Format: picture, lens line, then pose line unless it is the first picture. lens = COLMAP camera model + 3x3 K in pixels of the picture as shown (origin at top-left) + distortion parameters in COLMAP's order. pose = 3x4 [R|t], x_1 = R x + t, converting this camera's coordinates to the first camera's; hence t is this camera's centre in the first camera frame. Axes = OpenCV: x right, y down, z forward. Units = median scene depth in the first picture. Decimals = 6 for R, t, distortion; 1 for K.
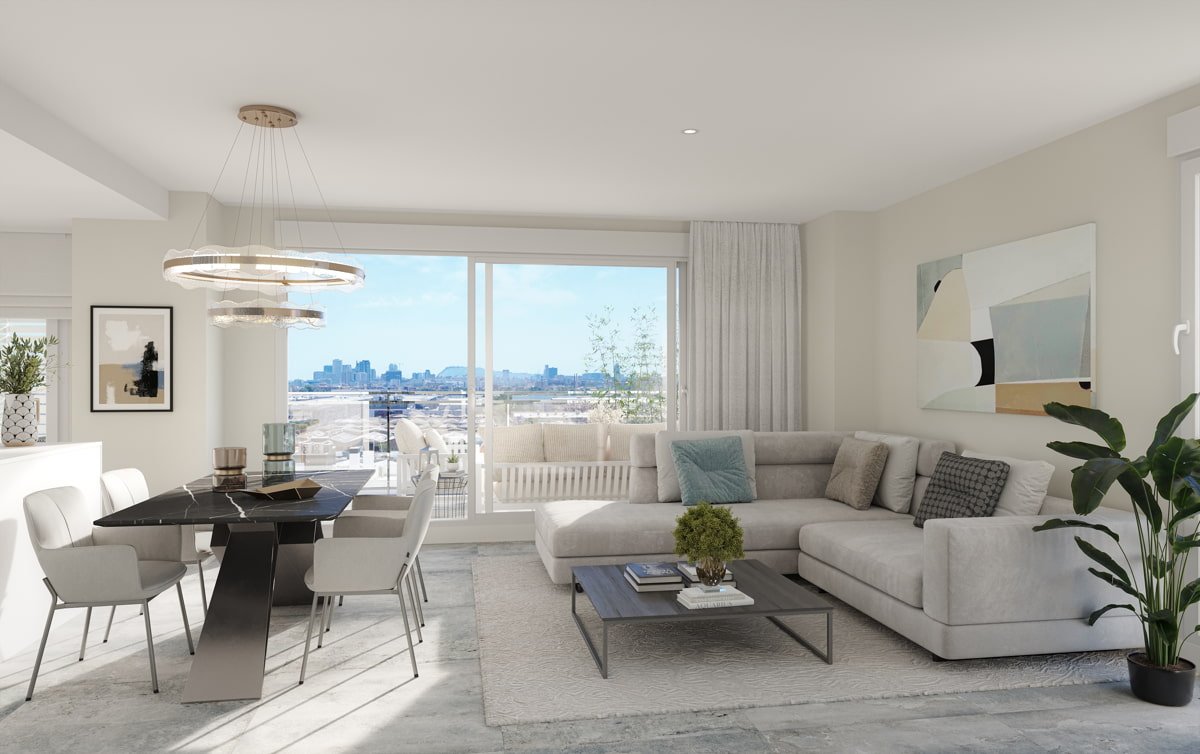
lens RADIAL K [[822.2, 0, 599.6], [0, 822.2, 379.4], [0, 0, 1]] dist [0.002668, -0.001971]
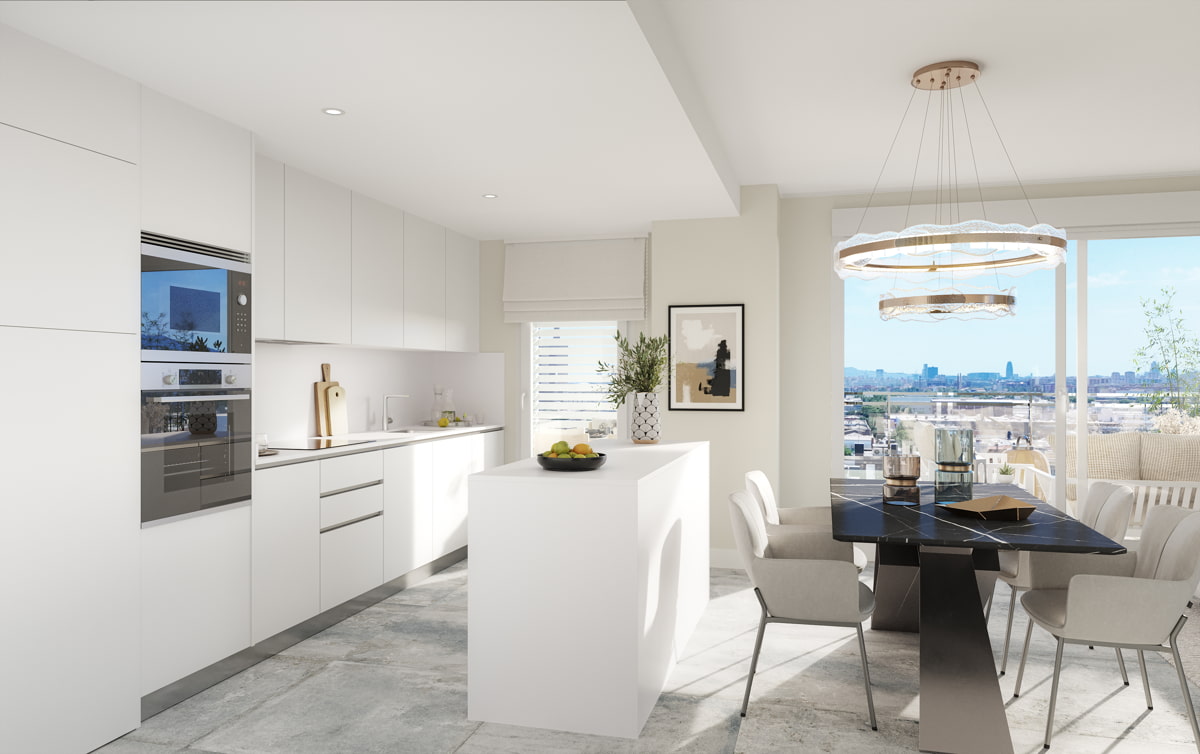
lens RADIAL K [[822.2, 0, 598.9], [0, 822.2, 374.9], [0, 0, 1]] dist [0.002668, -0.001971]
pose [[0.908989, -0.001390, -0.416817, -0.272586], [-0.000966, 0.999985, -0.005442, 0.001459], [0.416818, 0.005350, 0.908974, 0.040875]]
